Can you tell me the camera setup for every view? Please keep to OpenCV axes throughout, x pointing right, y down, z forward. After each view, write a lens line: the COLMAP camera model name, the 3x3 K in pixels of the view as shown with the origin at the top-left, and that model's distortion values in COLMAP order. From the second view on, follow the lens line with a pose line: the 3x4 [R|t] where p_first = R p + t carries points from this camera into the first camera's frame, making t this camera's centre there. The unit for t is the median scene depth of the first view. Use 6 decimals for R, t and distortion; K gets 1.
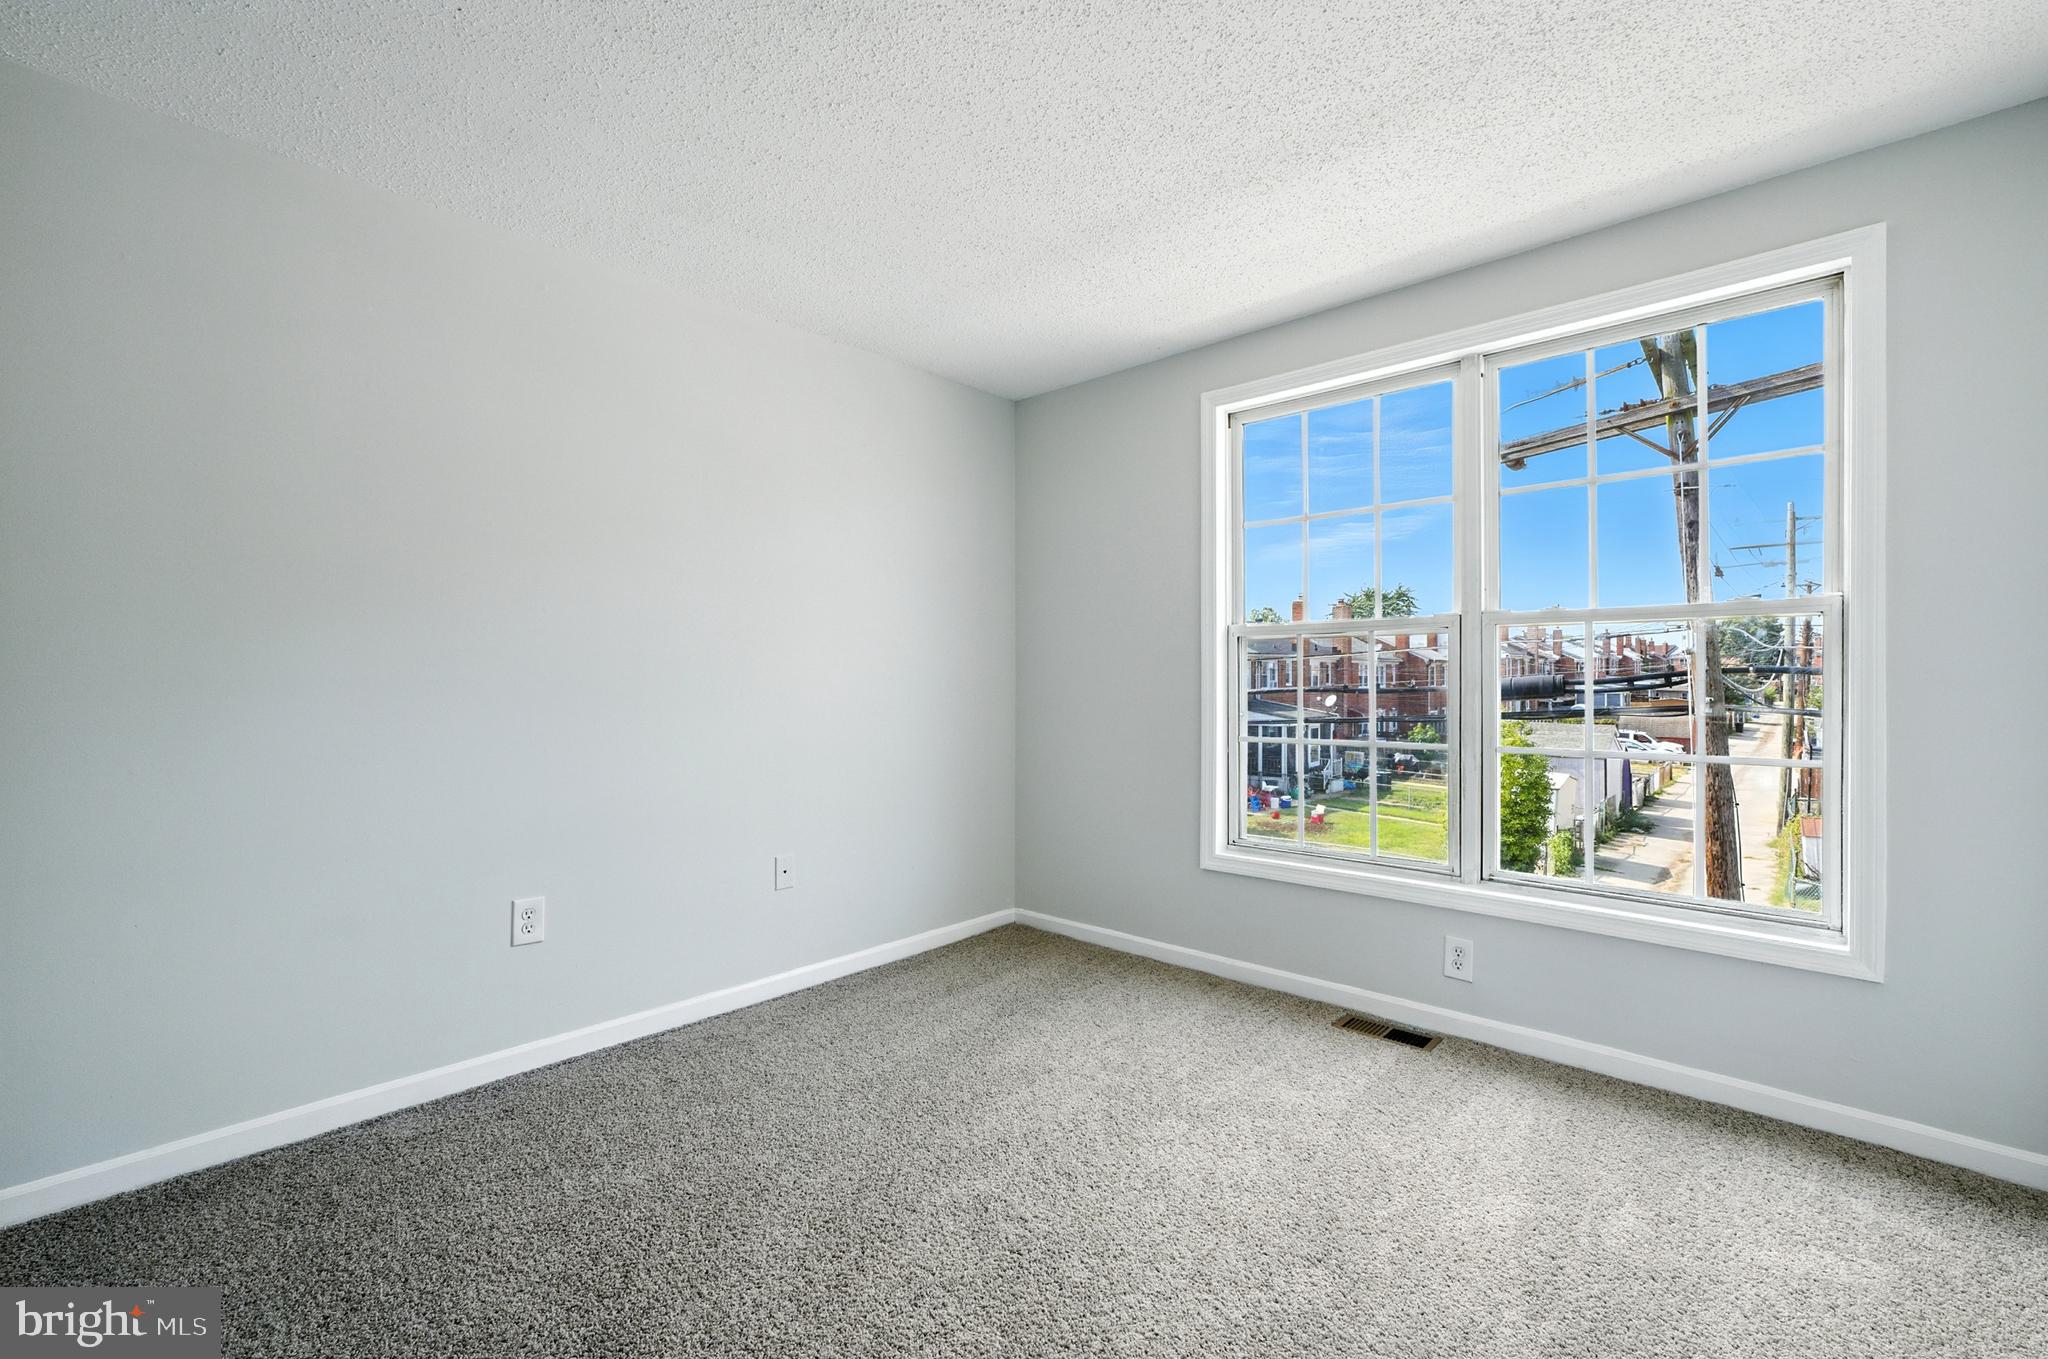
lens RADIAL K [[865.4, 0, 928.9], [0, 865.4, 671.9], [0, 0, 1]] dist [-0.017535, 0.006030]
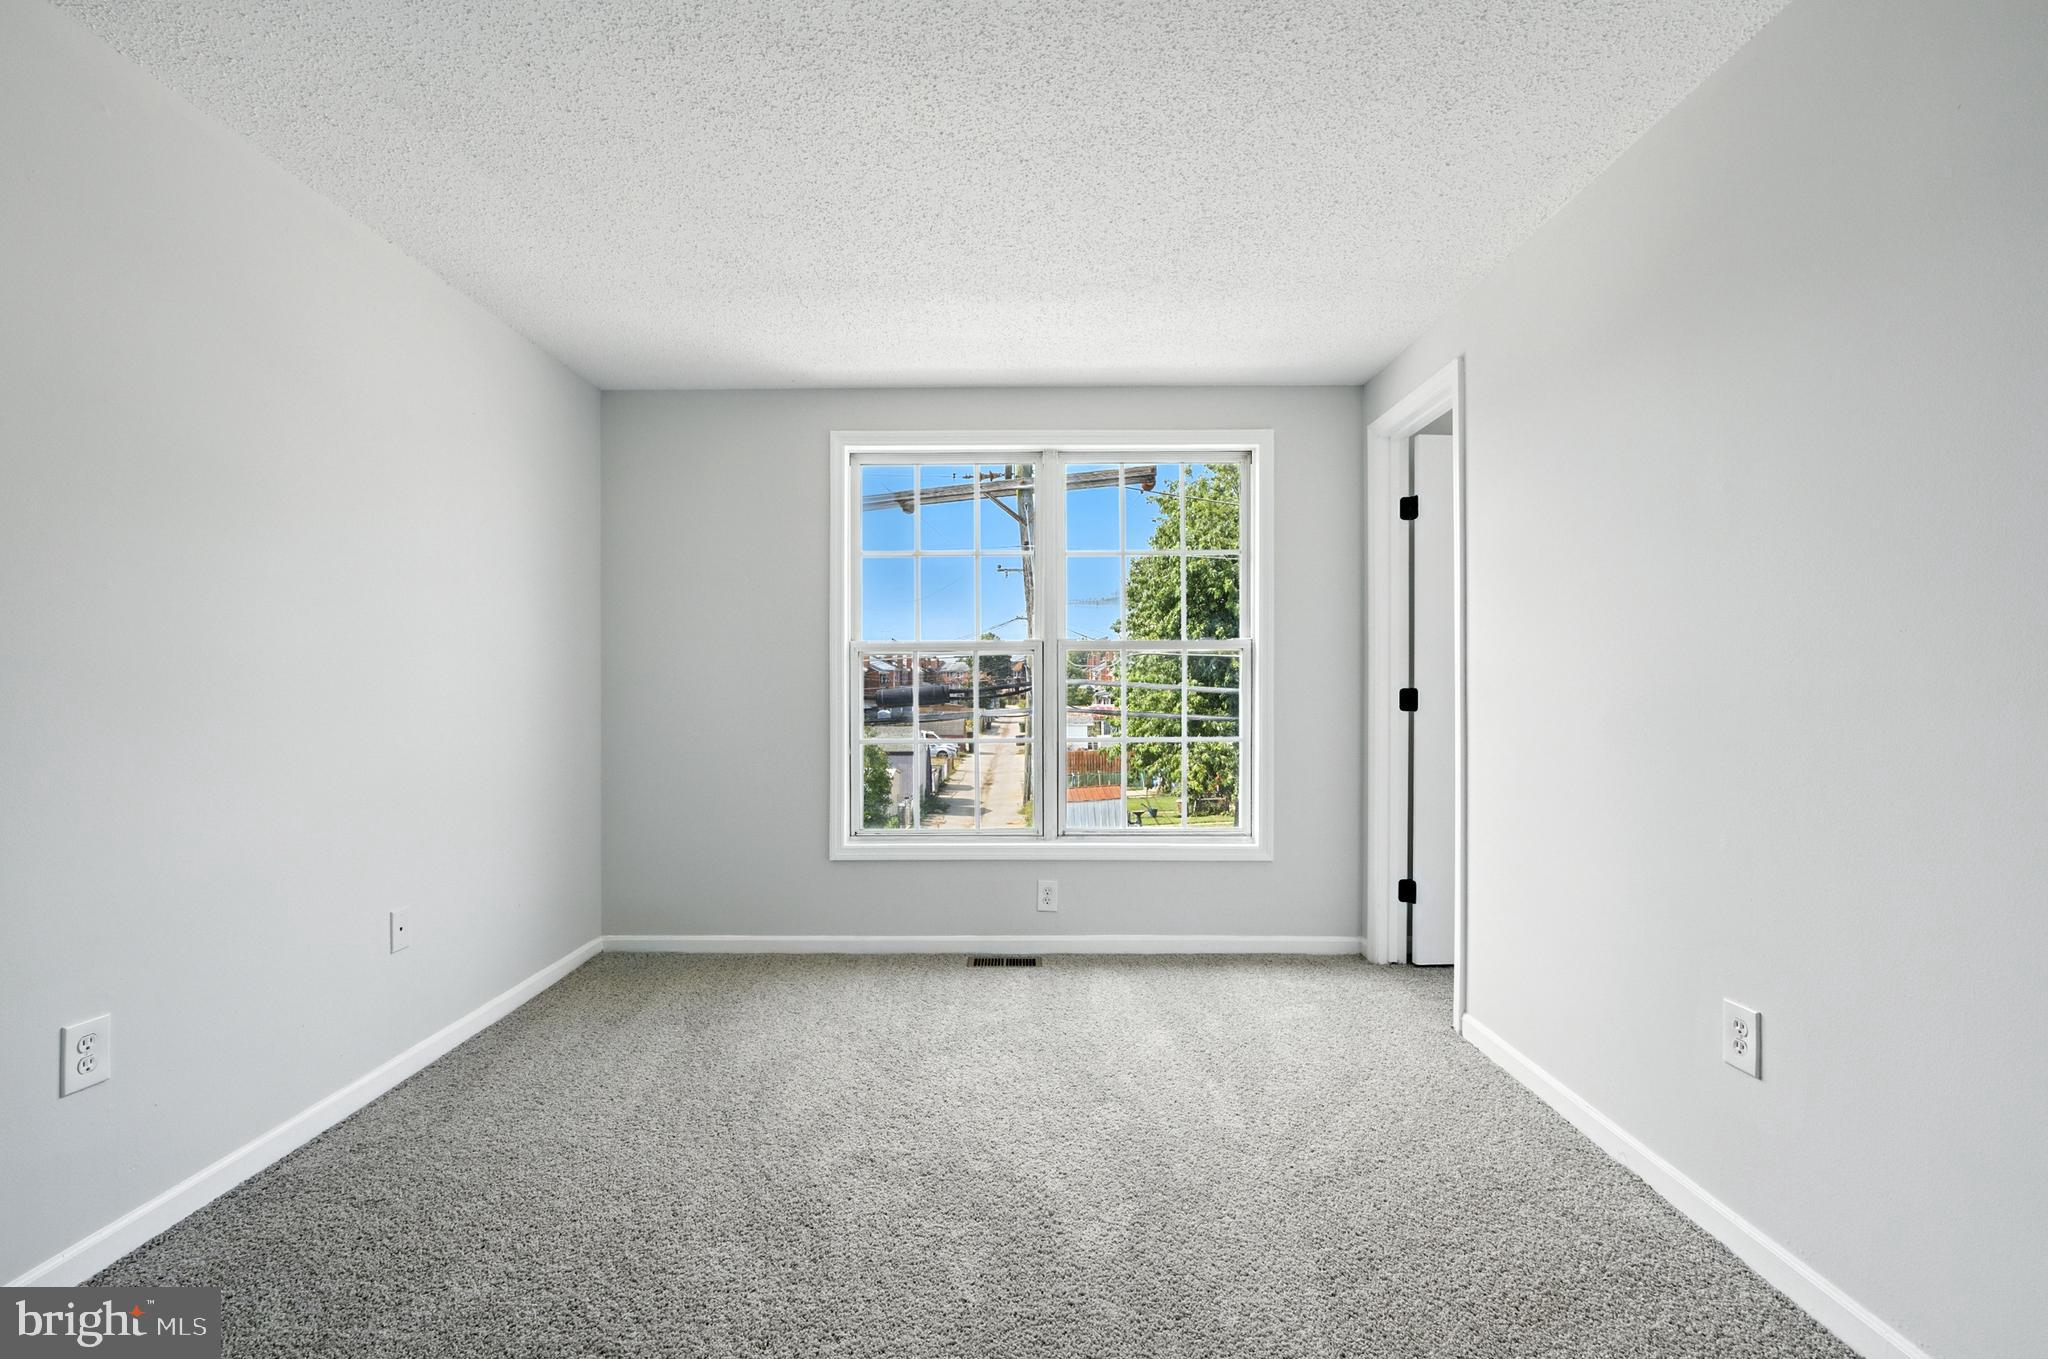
lens RADIAL K [[876.4, 0, 1015.3], [0, 876.4, 679.8], [0, 0, 1]] dist [-0.015454, 0.006512]
pose [[0.738821, 0.005871, 0.673876, -0.364886], [-0.004897, 0.999982, -0.003343, -0.001267], [-0.673884, -0.000830, 0.738837, 0.018023]]
